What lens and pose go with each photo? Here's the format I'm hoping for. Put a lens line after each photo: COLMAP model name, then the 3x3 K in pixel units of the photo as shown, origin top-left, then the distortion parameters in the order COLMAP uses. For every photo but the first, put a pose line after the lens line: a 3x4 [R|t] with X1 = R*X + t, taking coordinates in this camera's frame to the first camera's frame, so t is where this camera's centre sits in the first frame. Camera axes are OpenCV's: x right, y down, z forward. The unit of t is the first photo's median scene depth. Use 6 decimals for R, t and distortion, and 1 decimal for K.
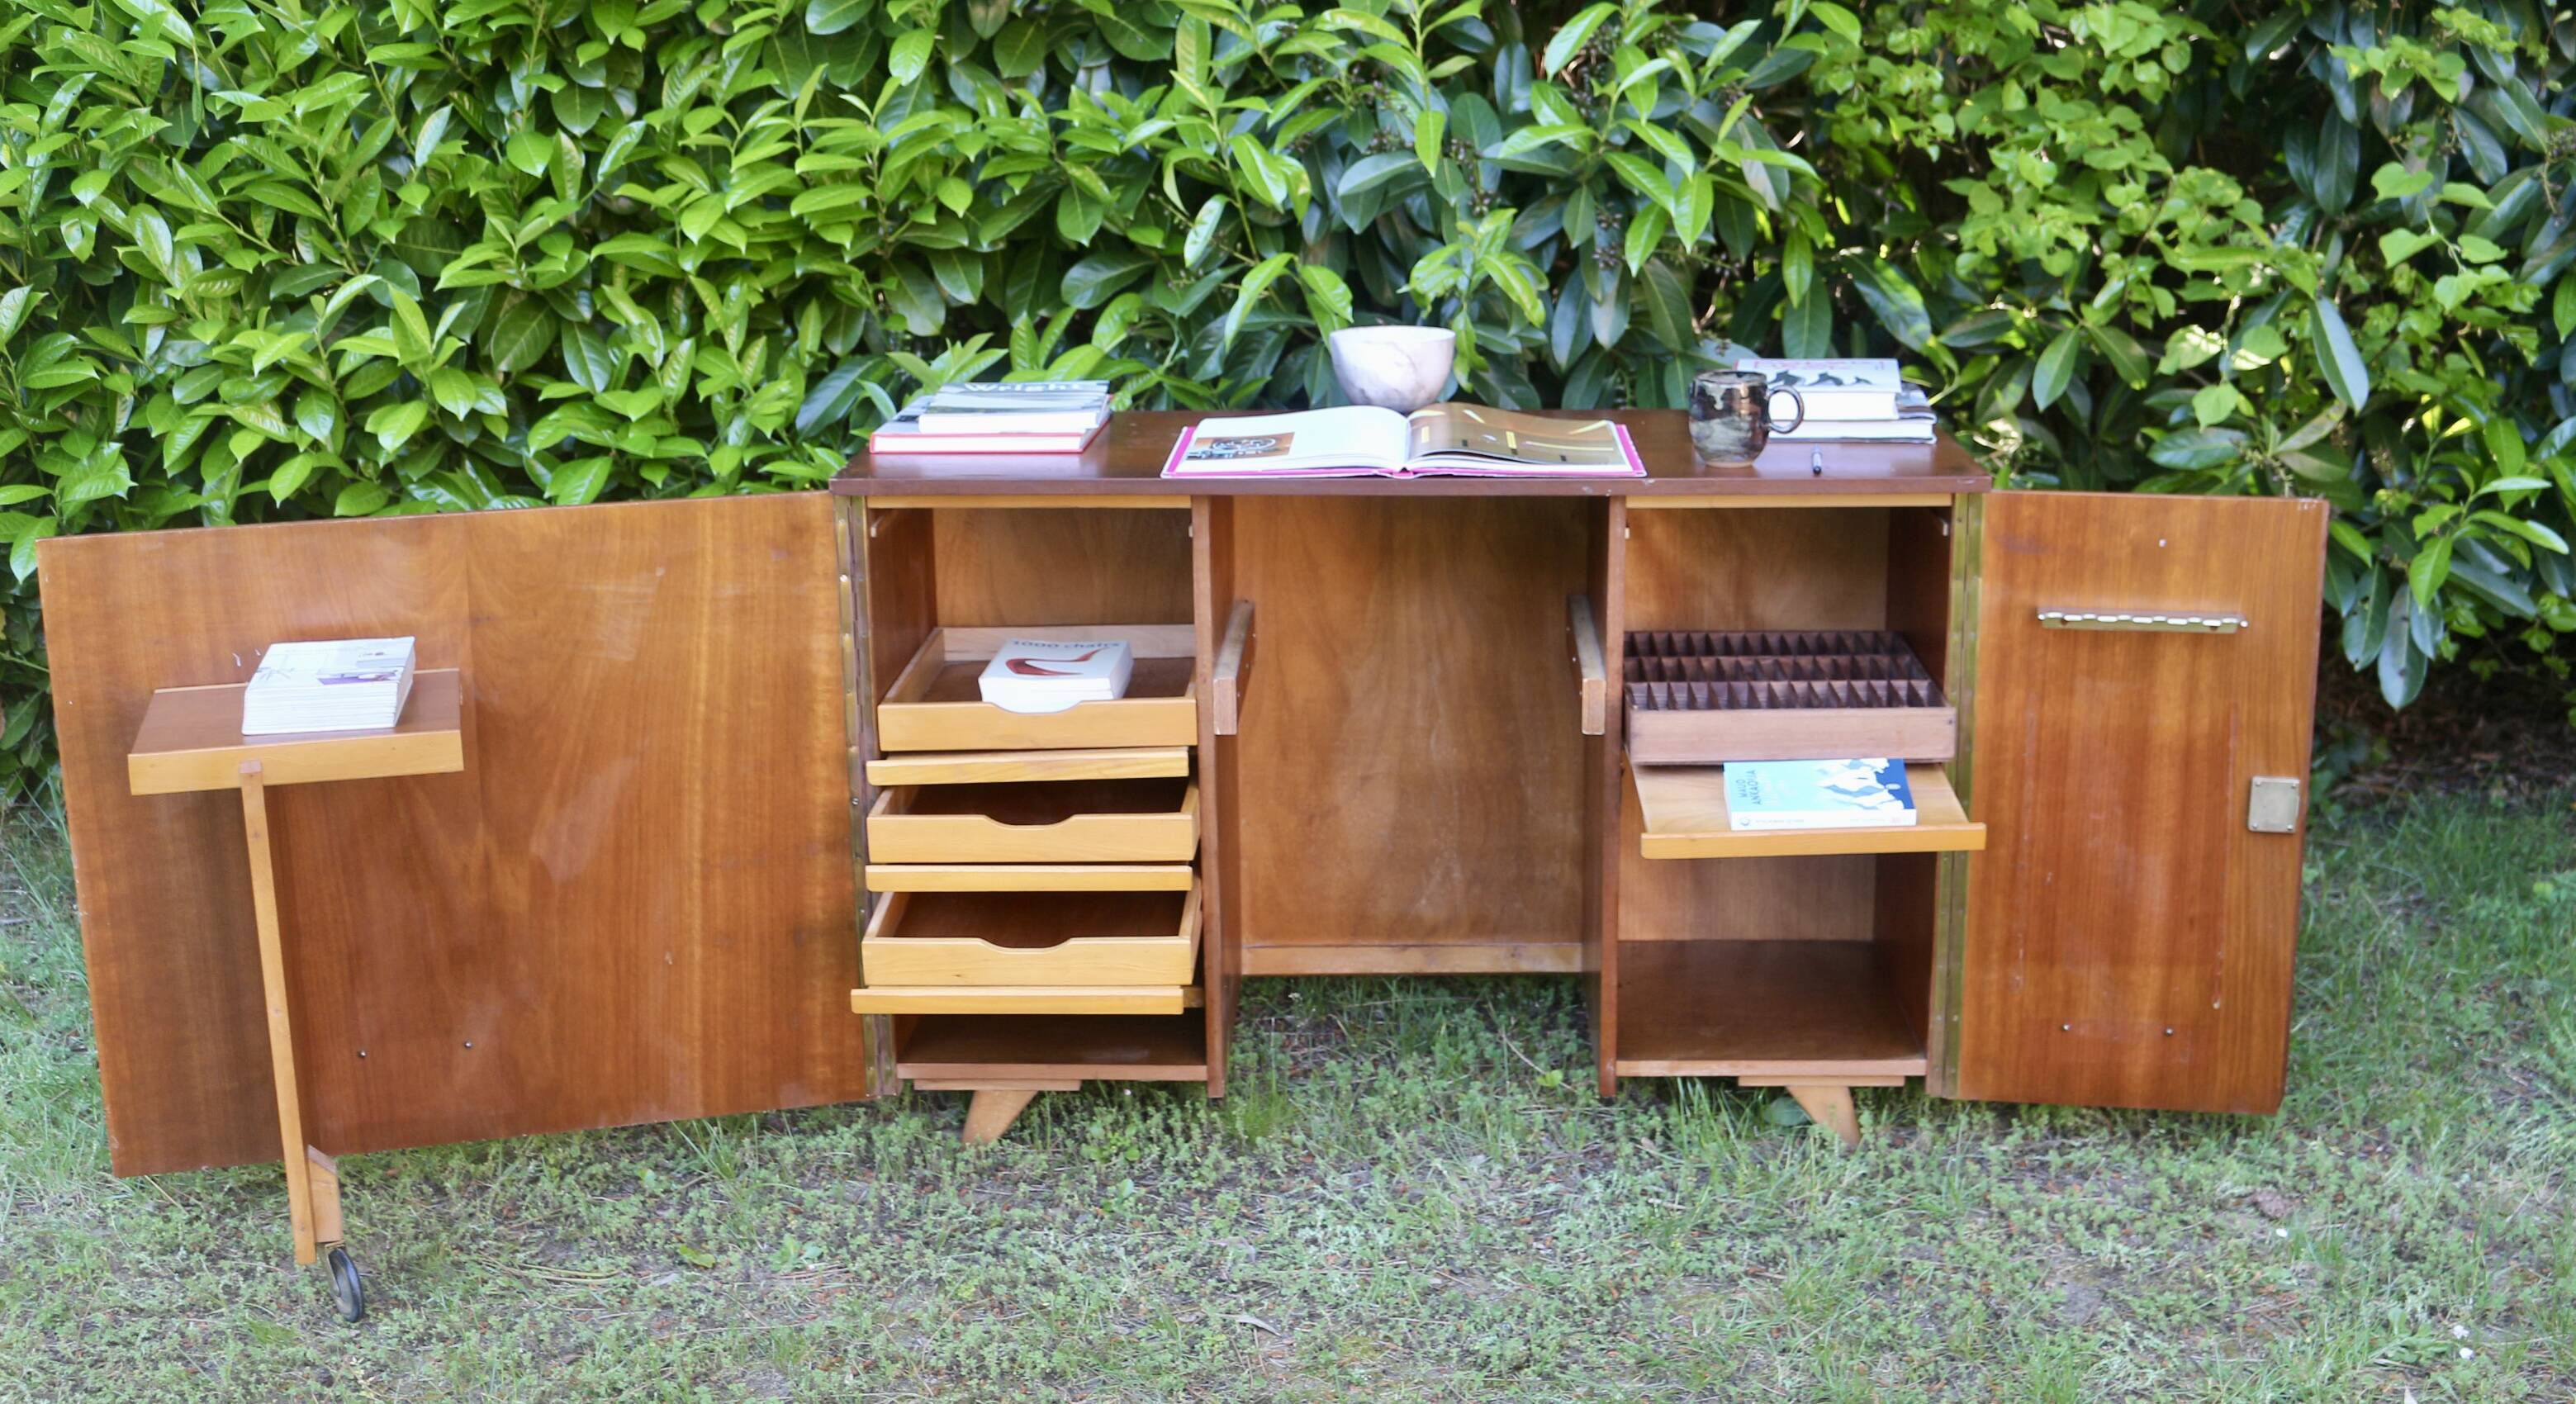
lens RADIAL K [[3071.2, 0, 1427.2], [0, 3071.2, 803.8], [0, 0, 1]] dist [-0.118164, 0.064437]
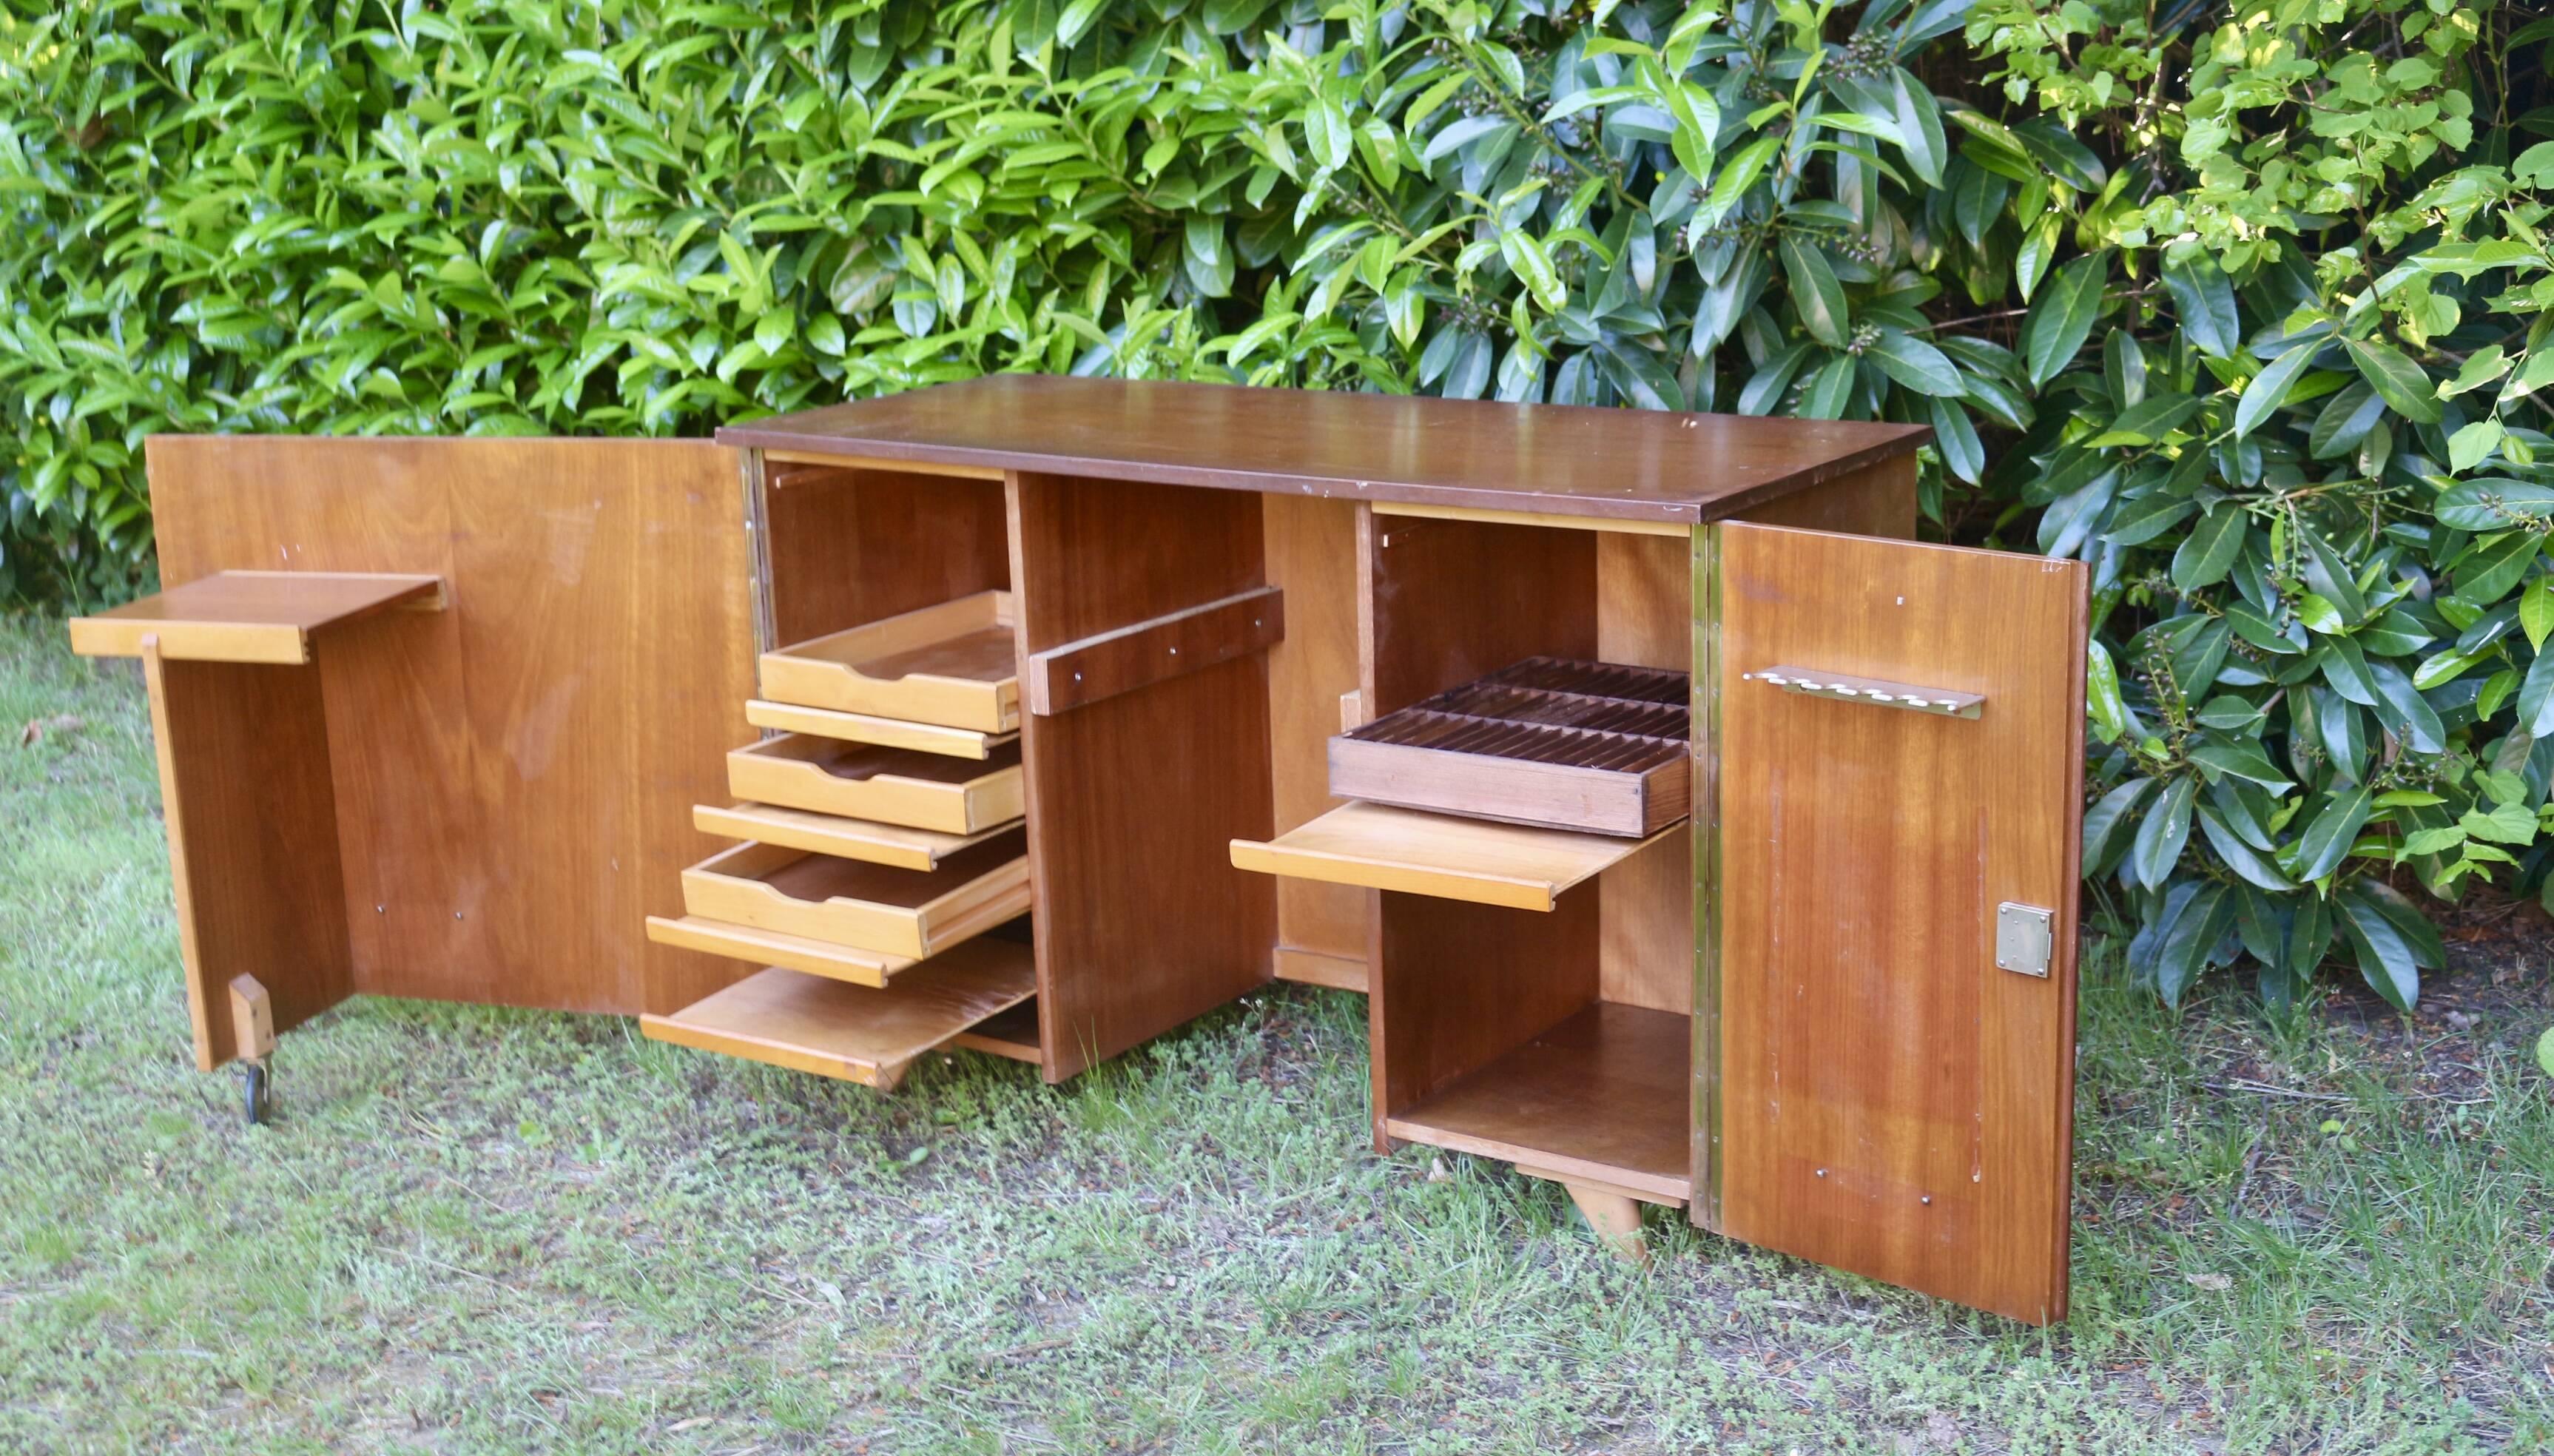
lens RADIAL K [[3260.2, 0, 1286.3], [0, 3260.2, 830.6], [0, 0, 1]] dist [-0.057305, 0.000381]
pose [[0.814477, 0.128408, -0.565808, 0.553080], [-0.121202, 0.991342, 0.050513, -0.044594], [0.567396, 0.027436, 0.822988, 0.175241]]
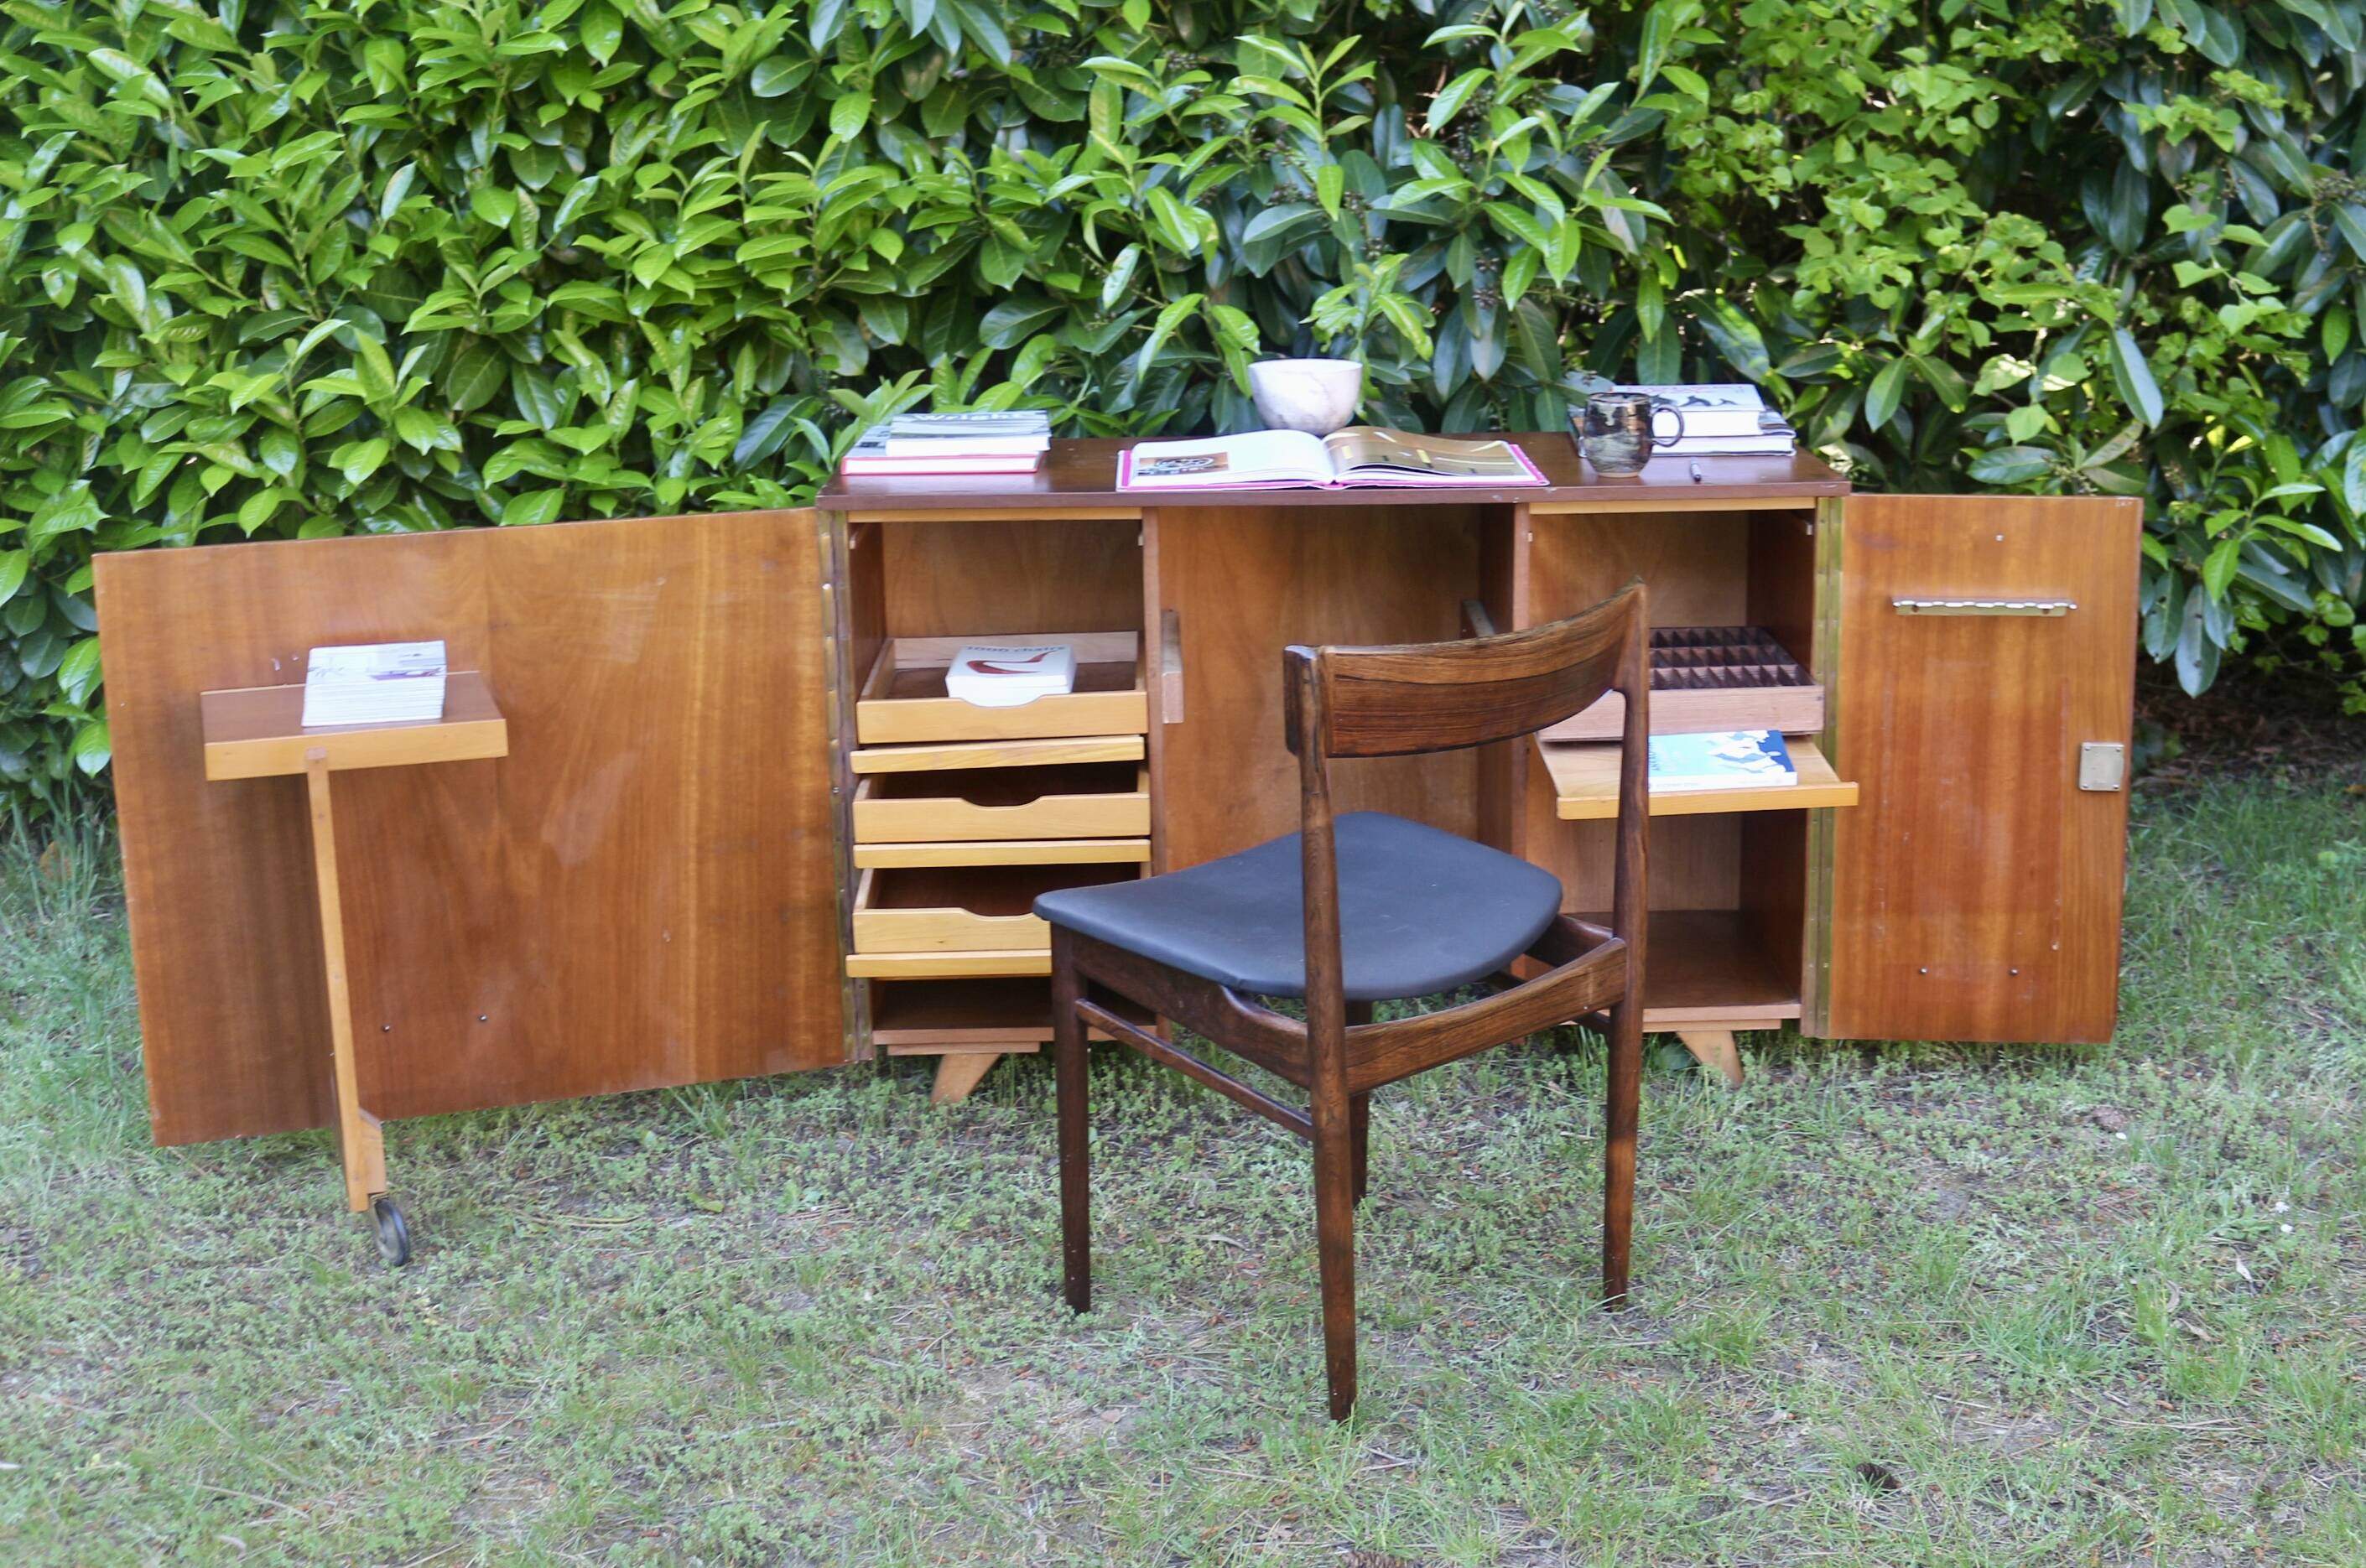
lens RADIAL K [[3116.1, 0, 1443.6], [0, 3116.1, 777.9], [0, 0, 1]] dist [-0.114479, 0.073507]
pose [[0.996084, -0.019225, 0.086301, -0.061404], [0.021983, 0.999274, -0.031117, 0.032280], [-0.085640, 0.032893, 0.995783, -0.121752]]
